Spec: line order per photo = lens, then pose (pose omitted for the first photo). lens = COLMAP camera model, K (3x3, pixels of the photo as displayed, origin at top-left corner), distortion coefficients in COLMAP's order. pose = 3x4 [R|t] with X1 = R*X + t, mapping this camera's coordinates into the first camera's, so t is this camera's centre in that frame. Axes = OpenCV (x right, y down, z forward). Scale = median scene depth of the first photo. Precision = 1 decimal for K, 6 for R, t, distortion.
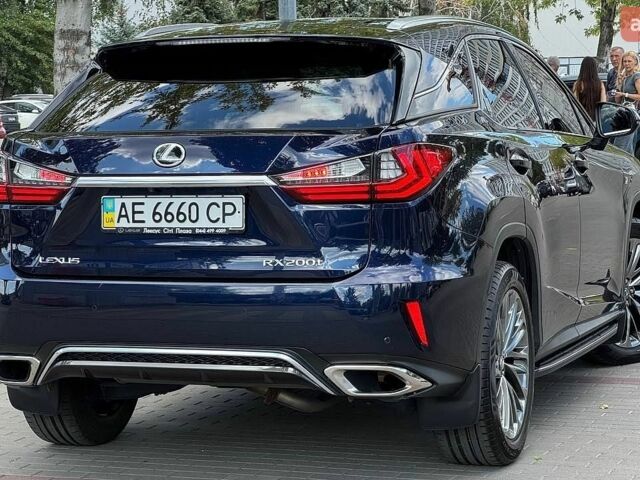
lens RADIAL K [[2099.6, 0, 322.0], [0, 2099.6, 236.1], [0, 0, 1]] dist [-0.332340, 0.000000]
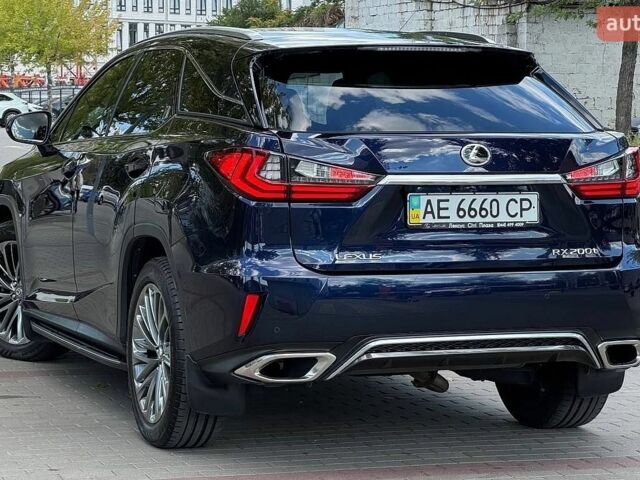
lens RADIAL K [[2099.6, 0, 320.1], [0, 2099.6, 238.2], [0, 0, 1]] dist [-0.332340, 0.000000]
pose [[0.746517, -0.017465, 0.665137, -0.843986], [0.019141, 0.999805, 0.004770, -0.002650], [-0.665091, 0.009170, 0.746706, 0.252643]]
